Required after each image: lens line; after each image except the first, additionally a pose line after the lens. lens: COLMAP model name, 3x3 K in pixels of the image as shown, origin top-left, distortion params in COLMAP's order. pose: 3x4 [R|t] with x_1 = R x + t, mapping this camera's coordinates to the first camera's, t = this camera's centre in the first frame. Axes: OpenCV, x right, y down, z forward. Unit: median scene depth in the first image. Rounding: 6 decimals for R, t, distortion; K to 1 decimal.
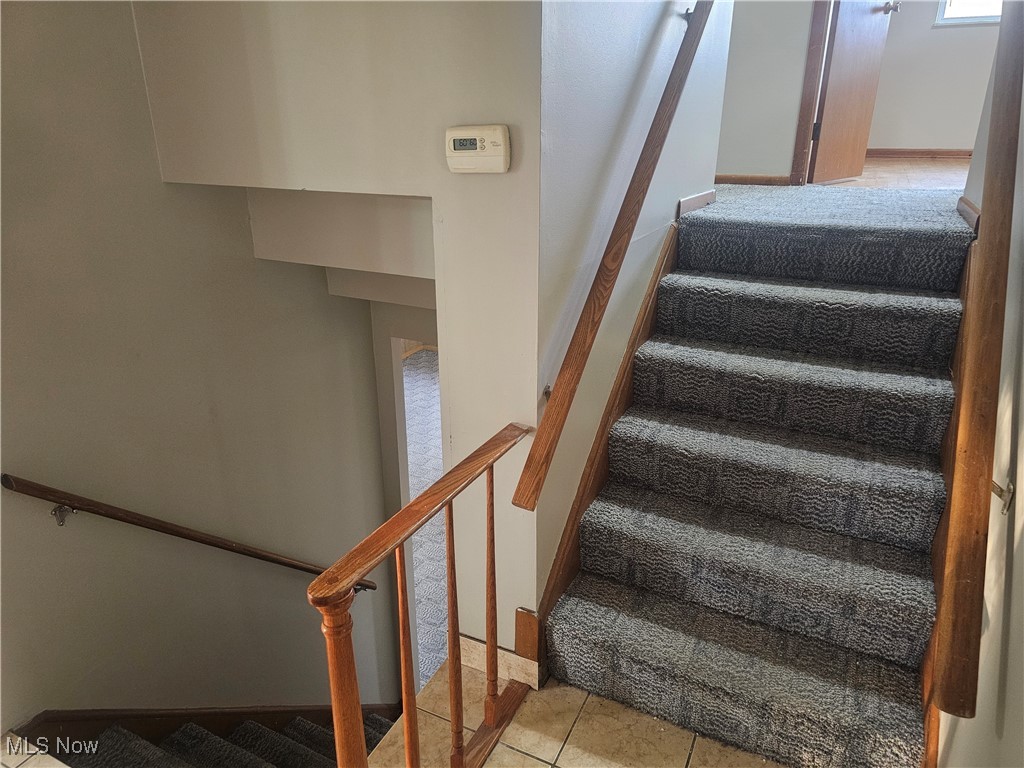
lens RADIAL K [[683.1, 0, 518.7], [0, 683.1, 372.1], [0, 0, 1]] dist [0.066044, -0.061995]
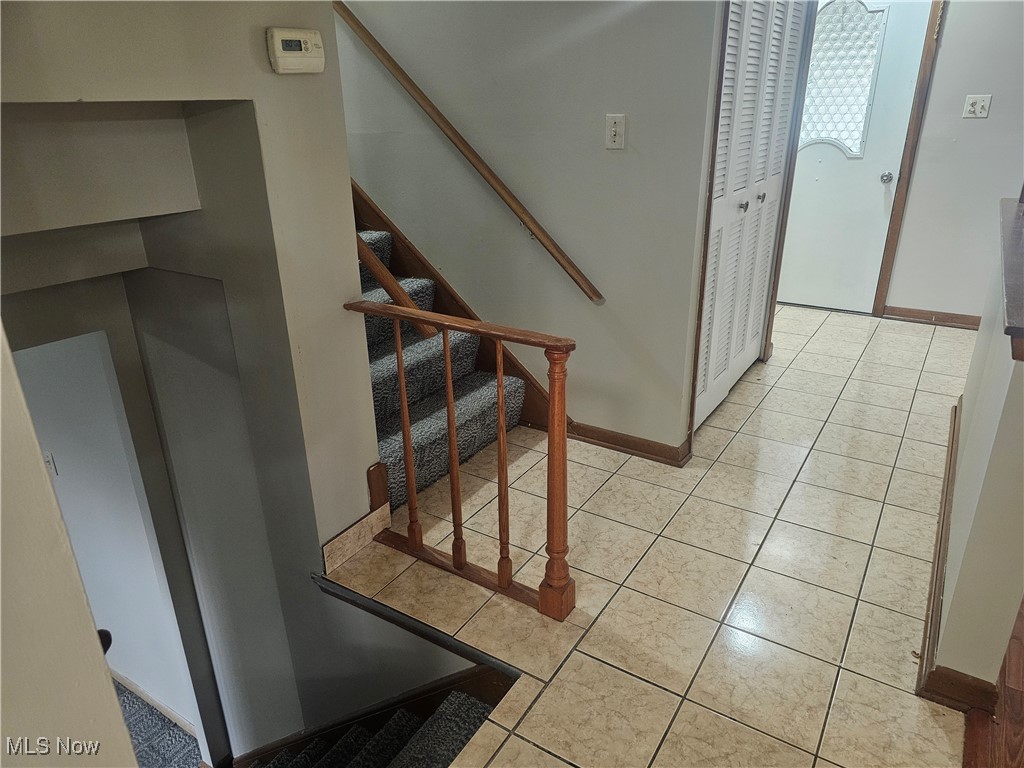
lens RADIAL K [[685.8, 0, 519.7], [0, 685.8, 380.6], [0, 0, 1]] dist [0.065140, -0.057381]
pose [[0.108911, -0.374782, 0.920694, -0.998242], [0.352047, 0.880716, 0.316864, -0.070285], [-0.929624, 0.289618, 0.227860, 0.457445]]
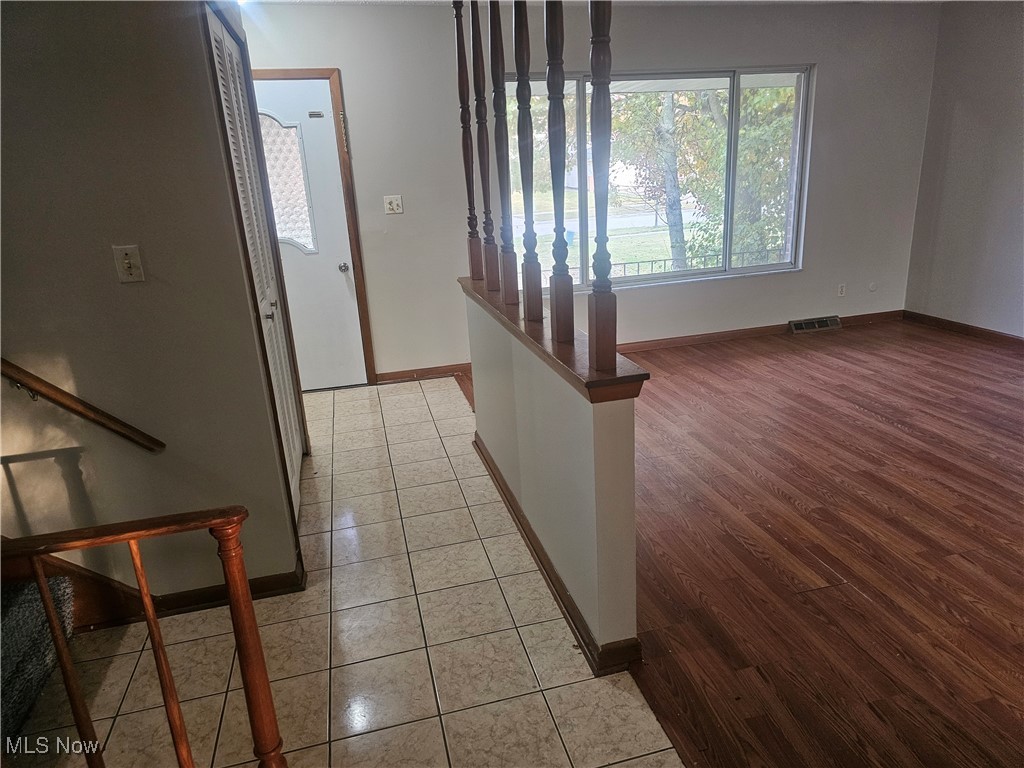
lens RADIAL K [[685.8, 0, 519.7], [0, 685.8, 380.6], [0, 0, 1]] dist [0.065140, -0.057381]
pose [[-0.651751, -0.191760, 0.733790, -0.909599], [0.308144, 0.817104, 0.487225, -0.210476], [-0.693013, 0.543663, -0.473459, 0.652553]]
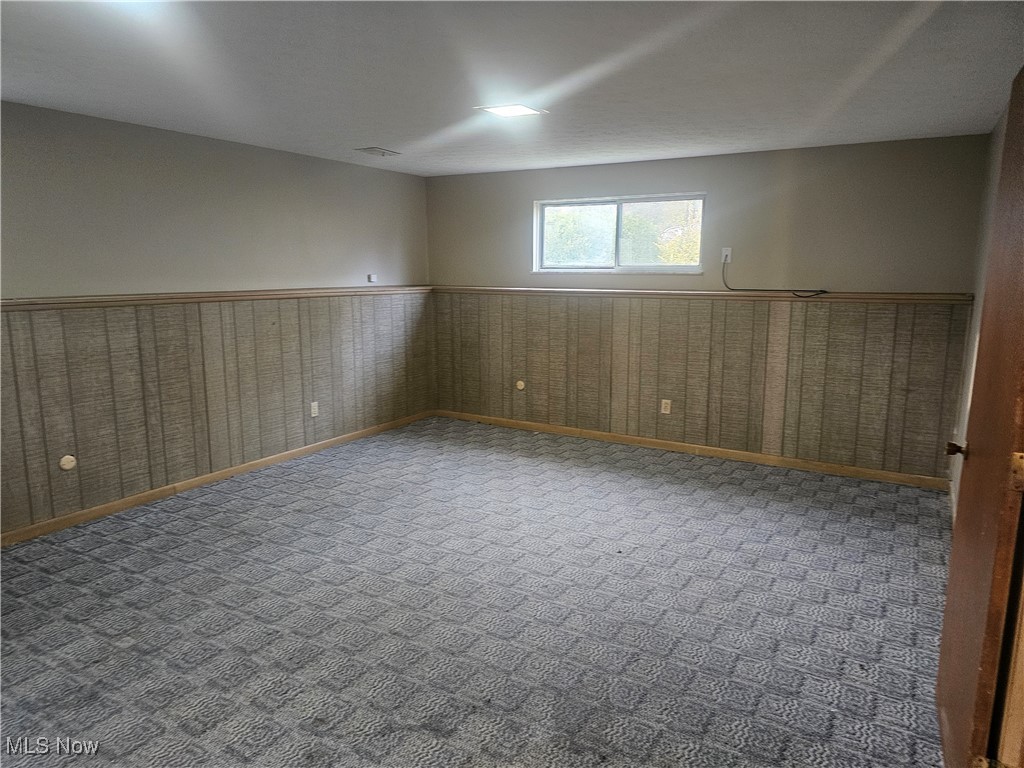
lens RADIAL K [[678.8, 0, 525.6], [0, 678.8, 384.2], [0, 0, 1]] dist [0.023212, -0.000543]
pose [[0.998035, 0.016490, -0.060448, -0.017100], [-0.026657, 0.984832, -0.171452, 0.253858], [0.056704, 0.172727, 0.983336, 1.496910]]
